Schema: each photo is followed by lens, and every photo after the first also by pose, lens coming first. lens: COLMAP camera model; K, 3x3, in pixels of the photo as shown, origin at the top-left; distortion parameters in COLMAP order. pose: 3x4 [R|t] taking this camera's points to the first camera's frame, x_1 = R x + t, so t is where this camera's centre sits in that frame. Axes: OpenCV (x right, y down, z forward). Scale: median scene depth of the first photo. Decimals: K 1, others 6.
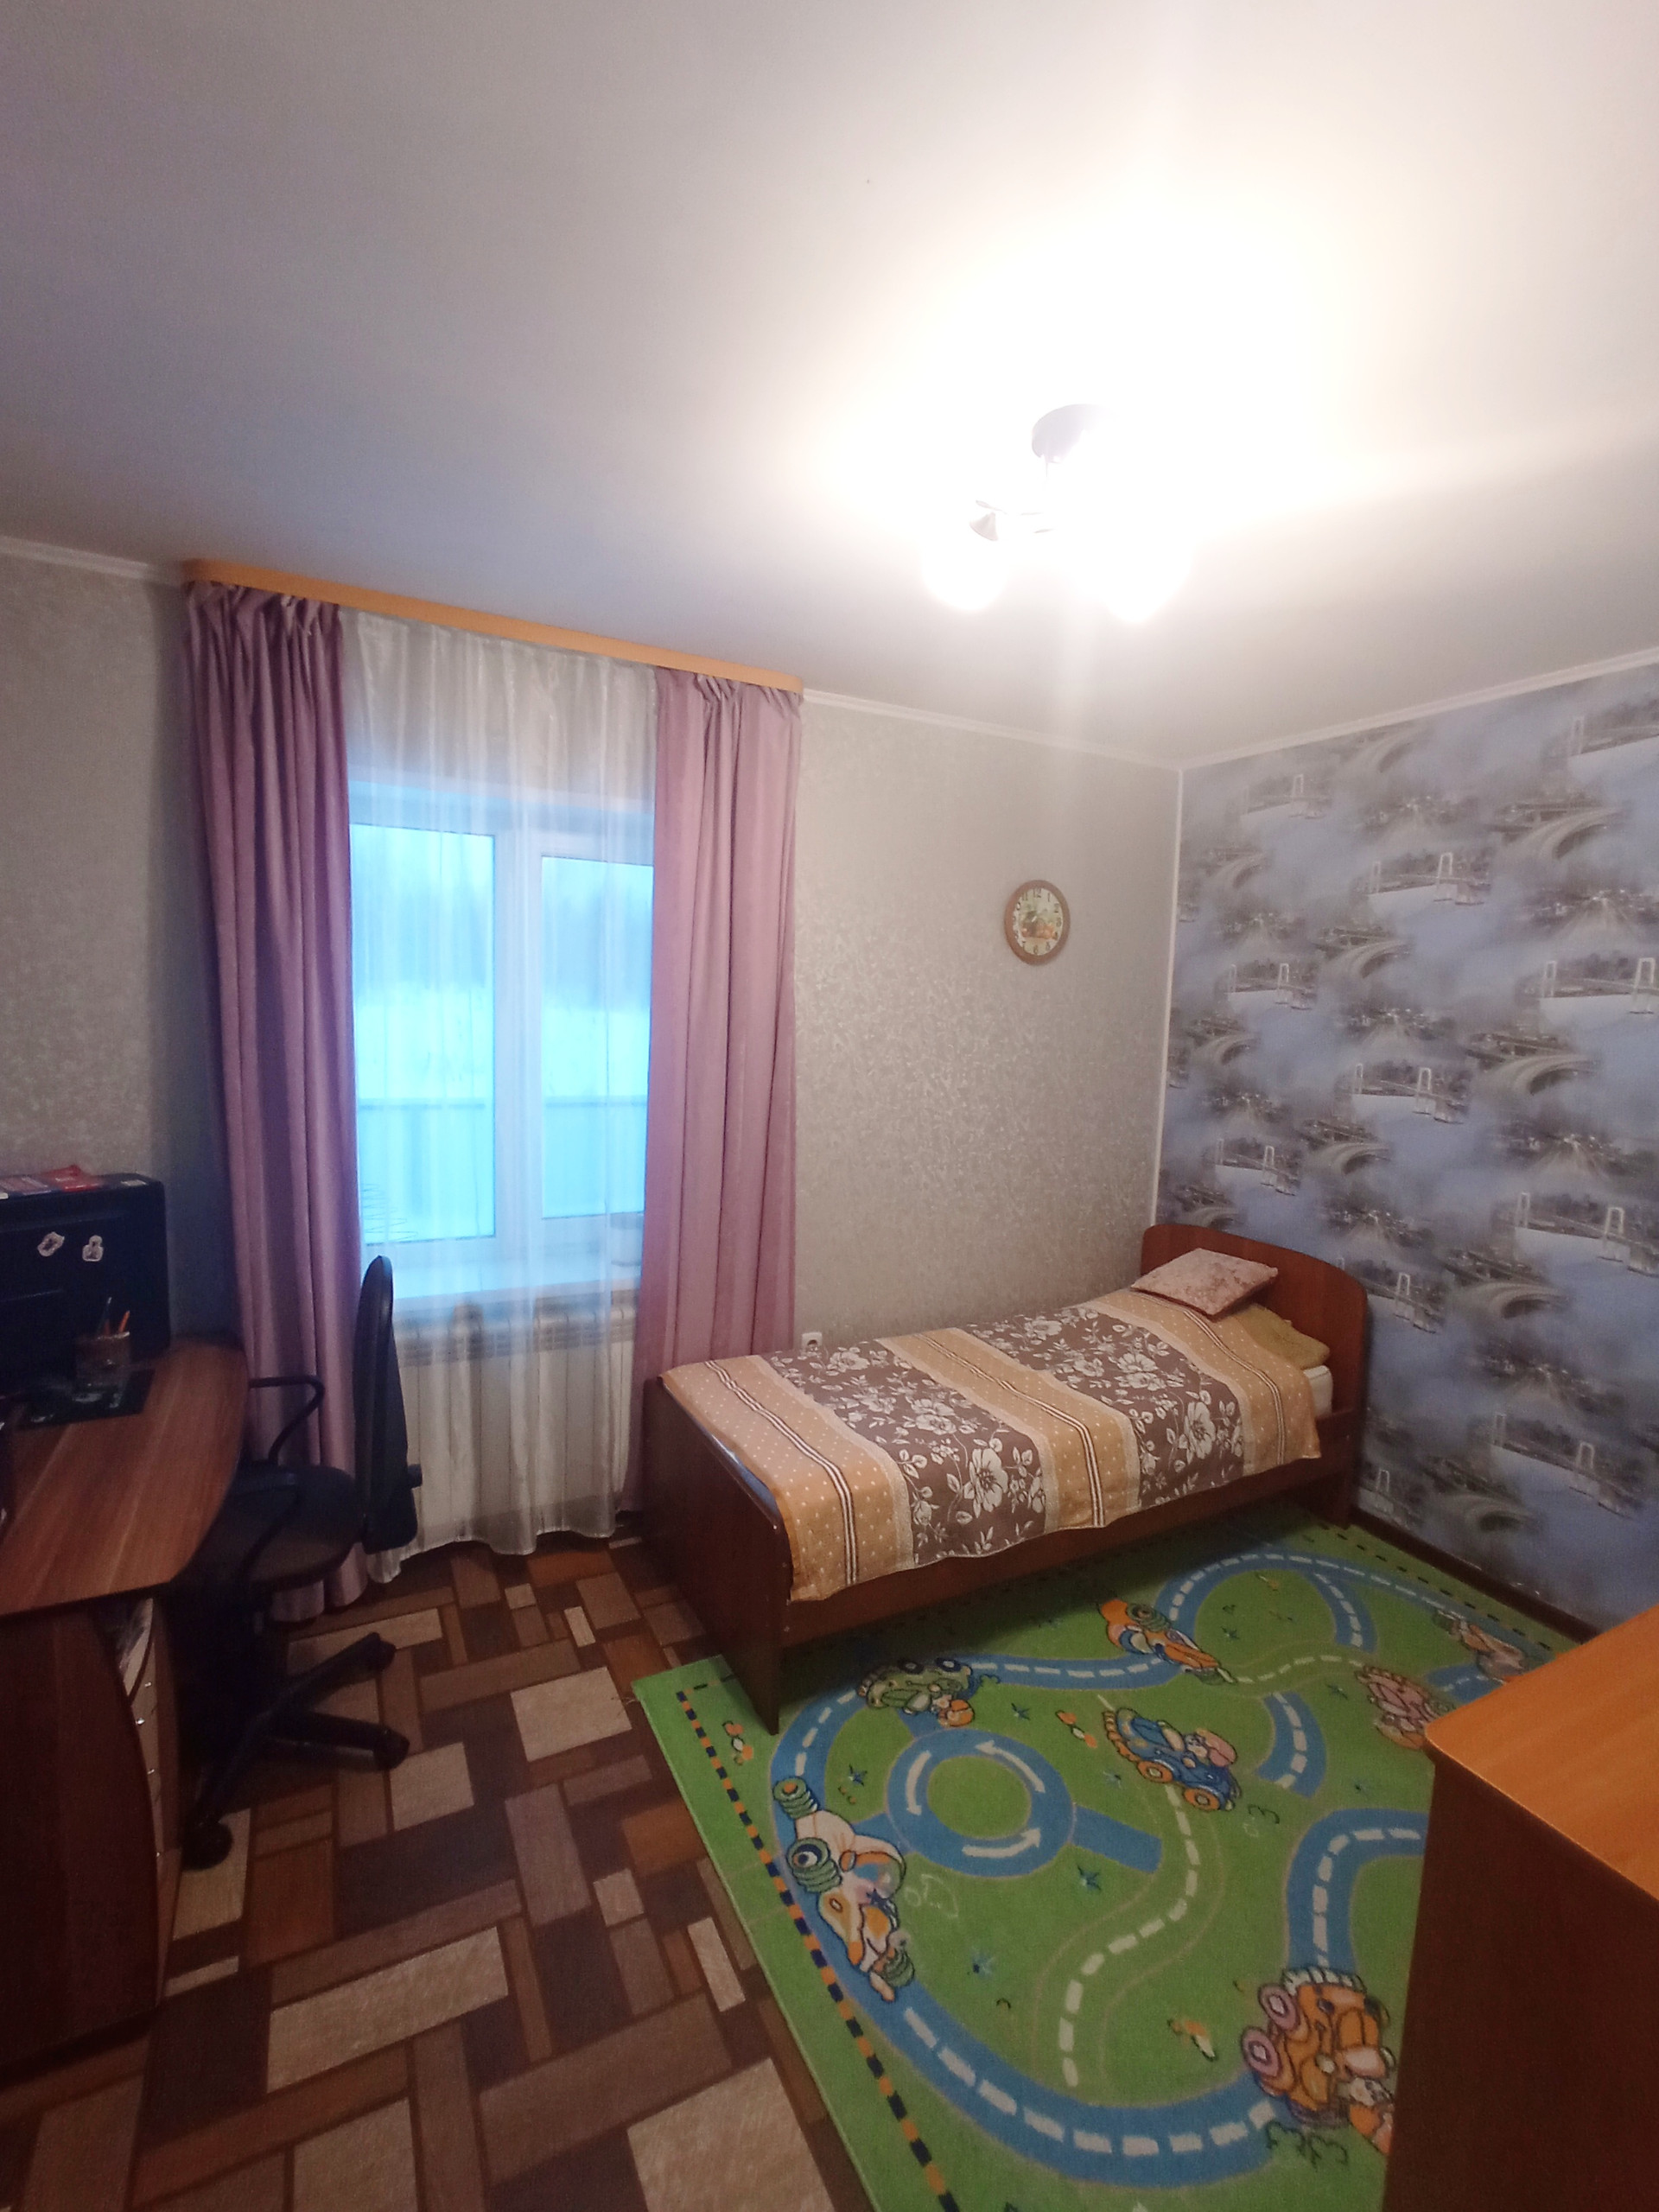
lens RADIAL K [[987.5, 0, 837.0], [0, 987.5, 1126.2], [0, 0, 1]] dist [-0.013193, 0.010954]
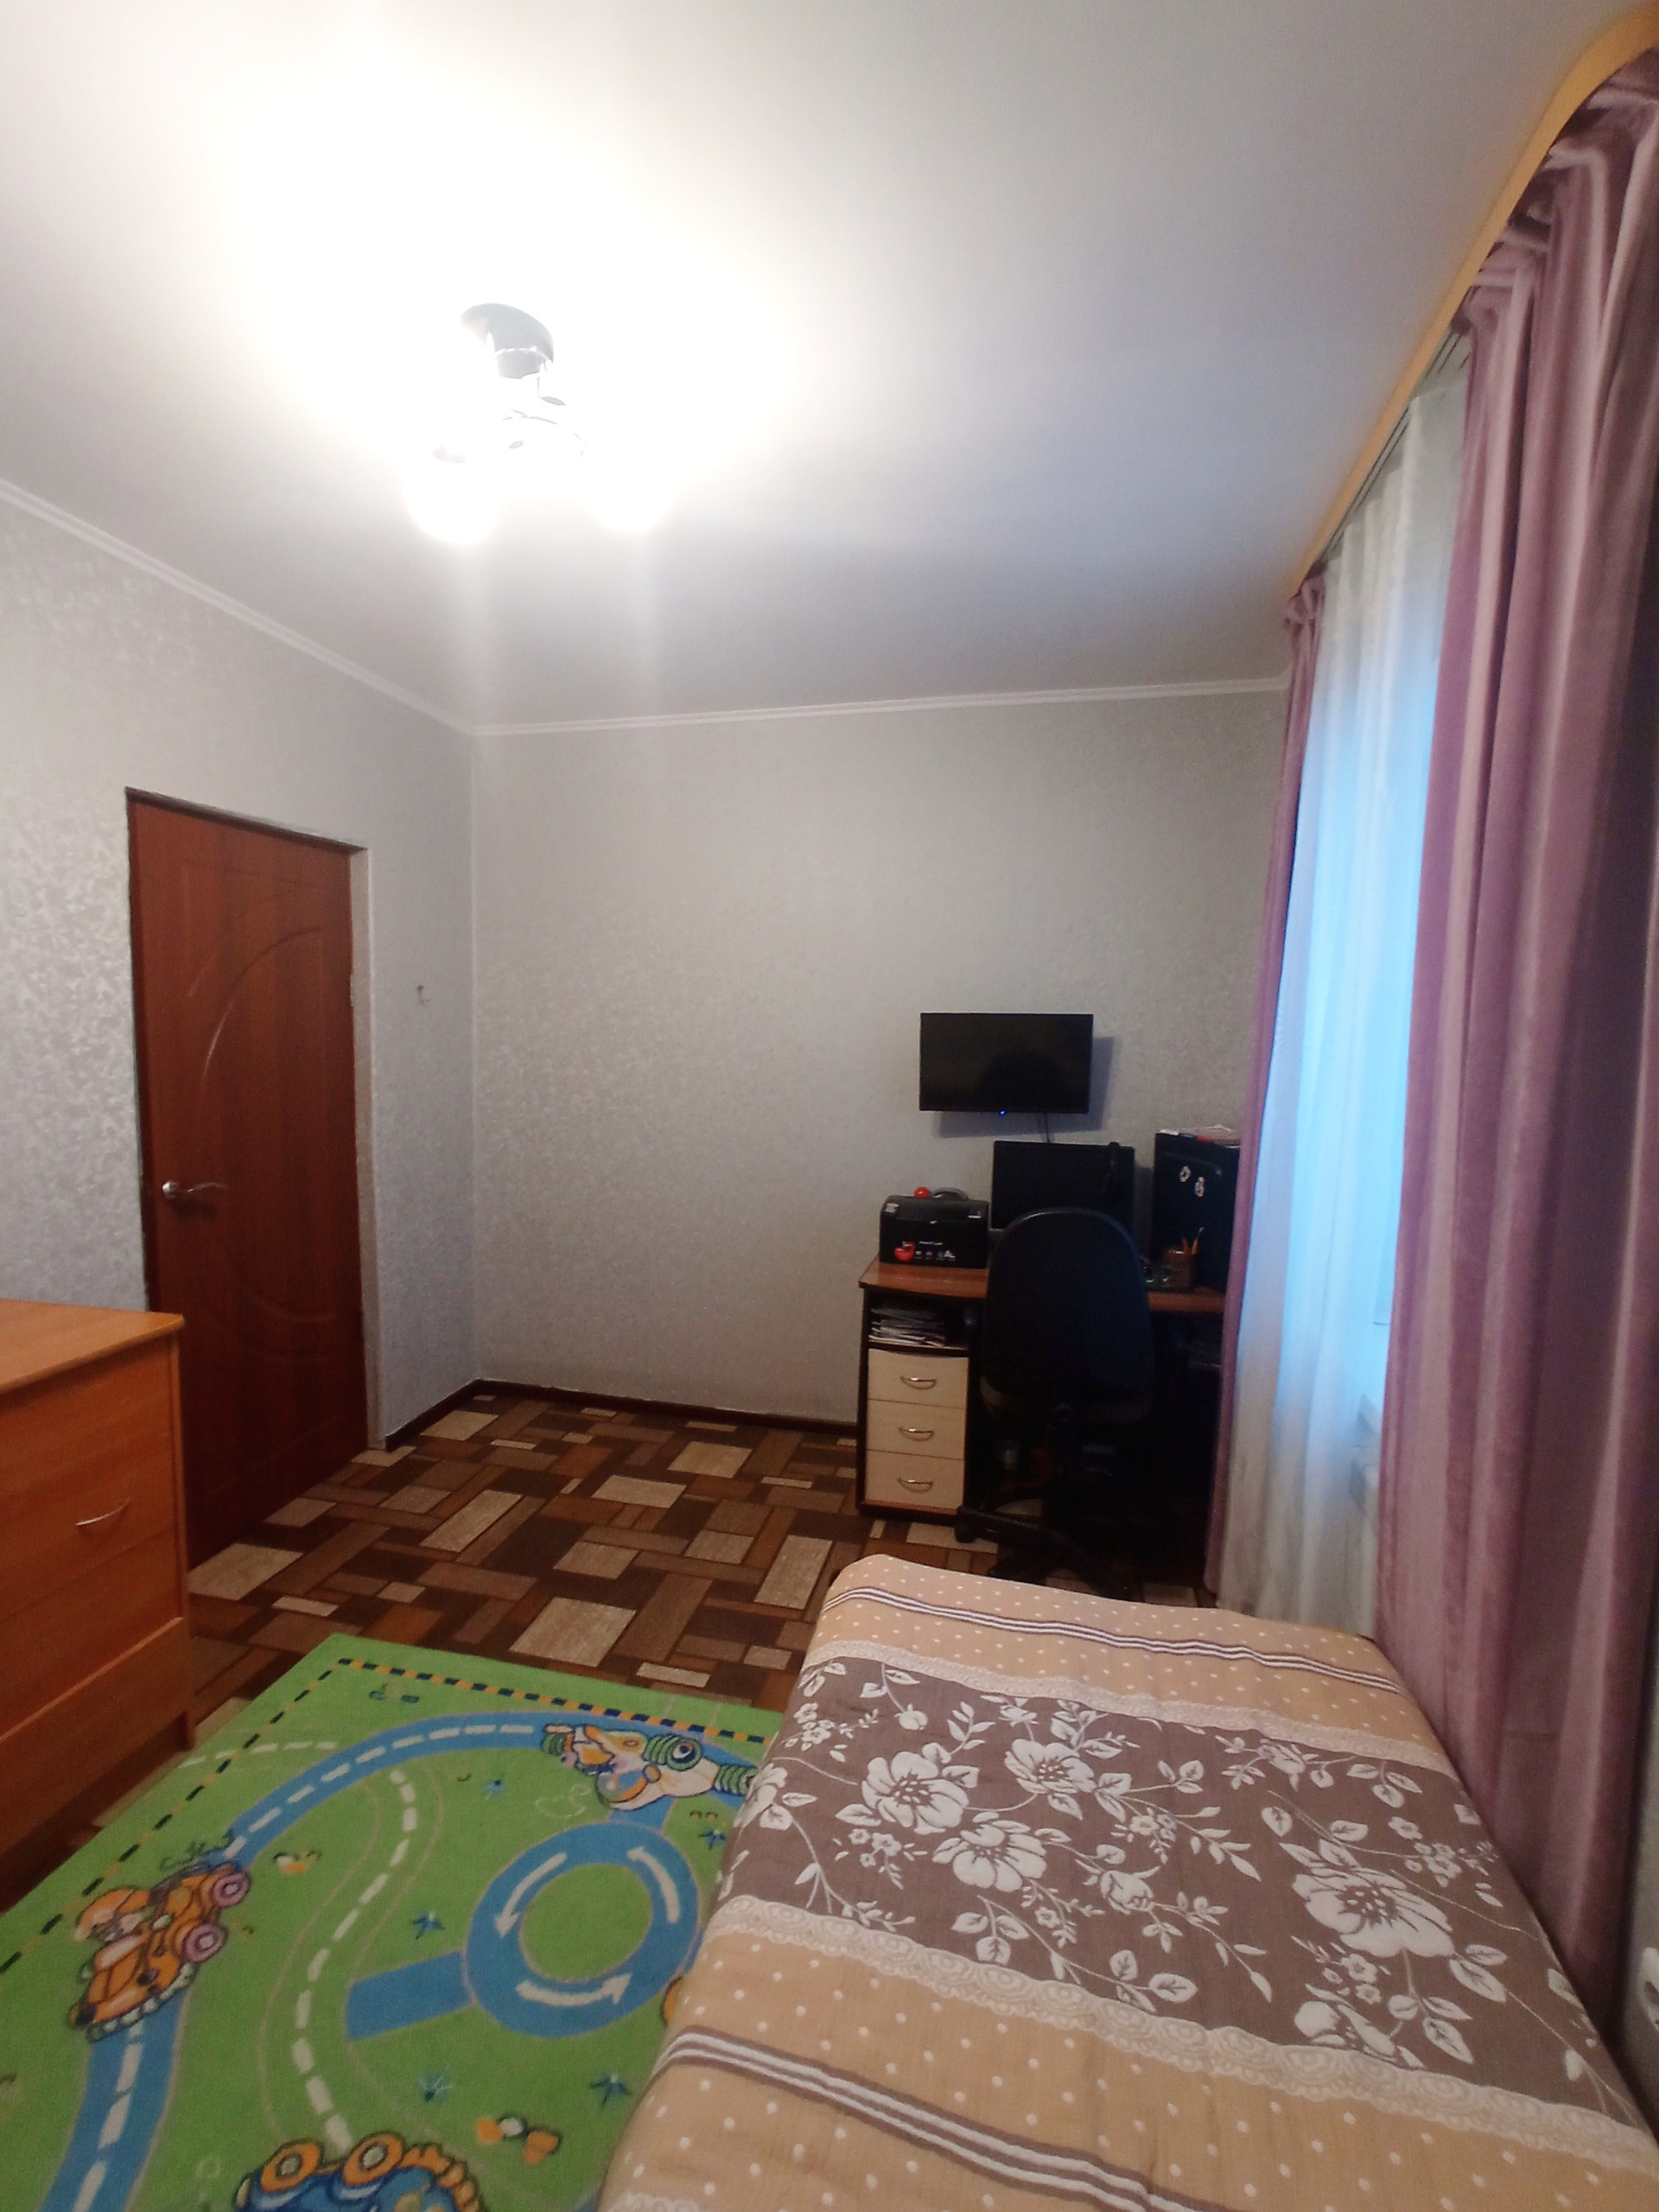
lens RADIAL K [[987.5, 0, 818.7], [0, 987.5, 1101.0], [0, 0, 1]] dist [-0.013193, 0.010954]
pose [[-0.655509, 0.020015, -0.754922, 0.657933], [-0.132487, 0.981097, 0.141051, -0.121096], [0.743475, 0.192478, -0.640467, 1.637338]]
